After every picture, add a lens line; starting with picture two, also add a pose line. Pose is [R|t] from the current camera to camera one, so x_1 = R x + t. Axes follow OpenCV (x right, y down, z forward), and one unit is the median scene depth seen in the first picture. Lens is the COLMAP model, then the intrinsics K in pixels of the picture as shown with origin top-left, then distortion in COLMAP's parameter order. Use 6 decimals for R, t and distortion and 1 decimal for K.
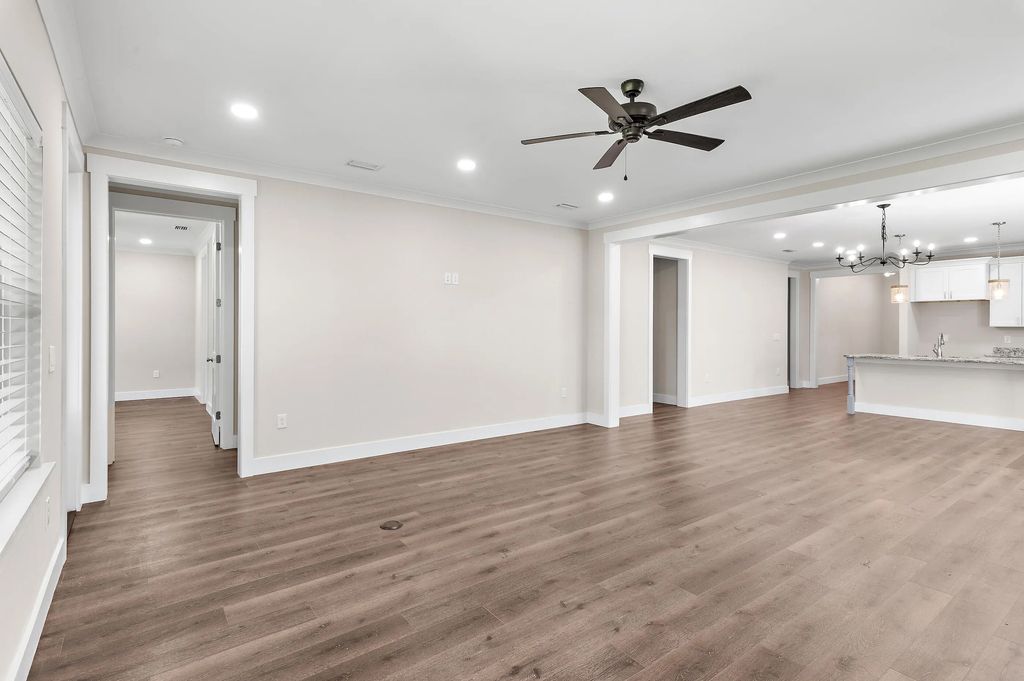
lens RADIAL K [[499.3, 0, 510.6], [0, 499.3, 330.1], [0, 0, 1]] dist [0.012998, 0.000237]
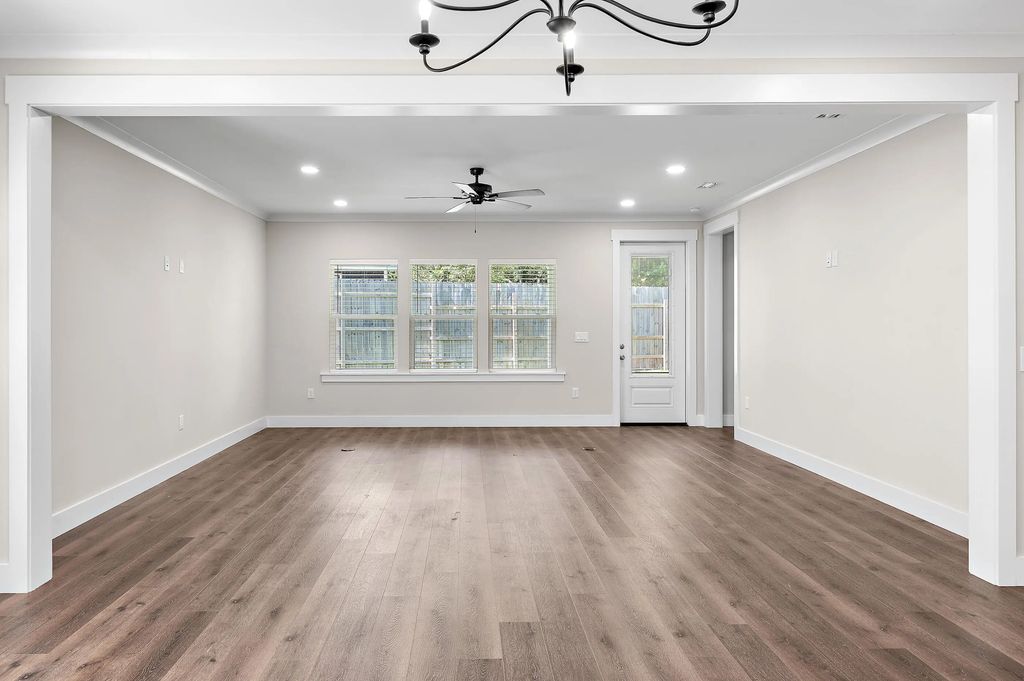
lens RADIAL K [[687.2, 0, 471.2], [0, 687.2, 325.4], [0, 0, 1]] dist [-0.000094, 0.000445]
pose [[-0.593091, -0.002137, -0.805133, 1.447035], [-0.005761, 0.999982, 0.001590, -0.003608], [0.805115, 0.005582, -0.593092, 1.651064]]
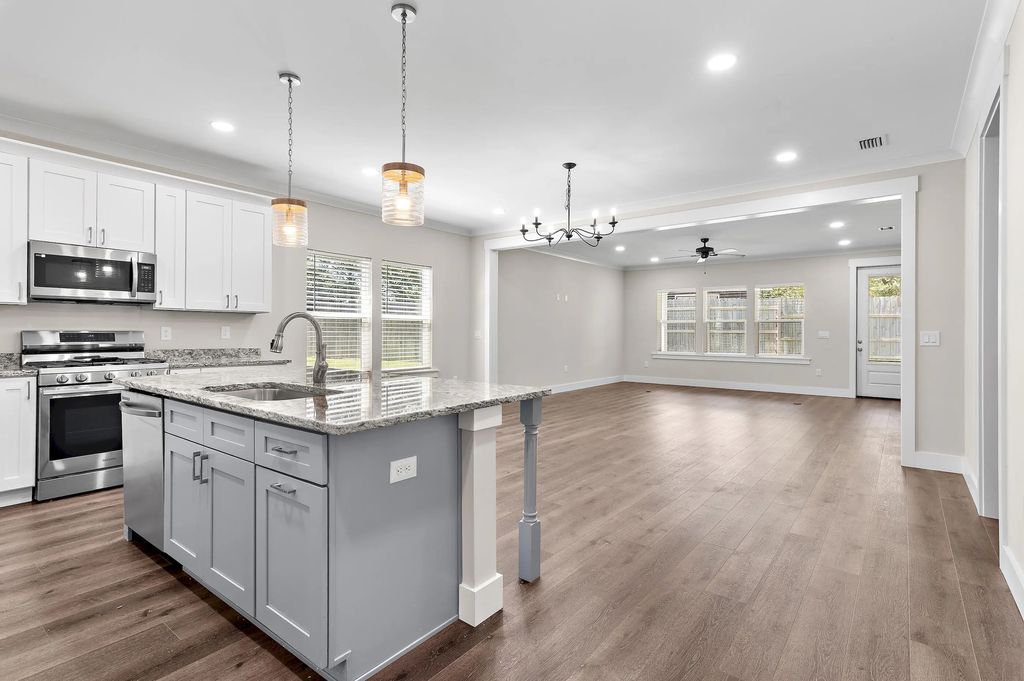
lens RADIAL K [[499.3, 0, 510.6], [0, 499.3, 330.1], [0, 0, 1]] dist [0.012998, 0.000237]
pose [[-0.964919, -0.009294, -0.262382, 1.501677], [-0.010137, 0.999947, 0.001857, 0.025245], [0.262351, 0.004452, -0.964962, 2.523705]]
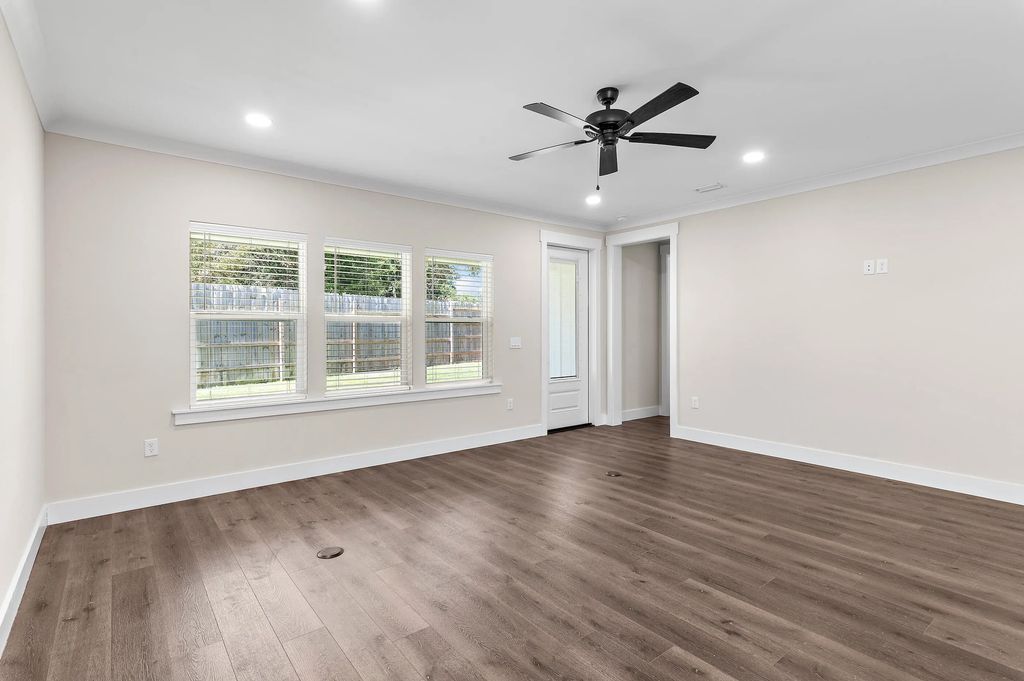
lens RADIAL K [[499.3, 0, 510.6], [0, 499.3, 330.1], [0, 0, 1]] dist [0.012998, 0.000237]
pose [[0.026667, -0.003799, -0.999637, 0.927480], [-0.004491, 0.999982, -0.003920, 0.003896], [0.999634, 0.004594, 0.026650, 0.566114]]
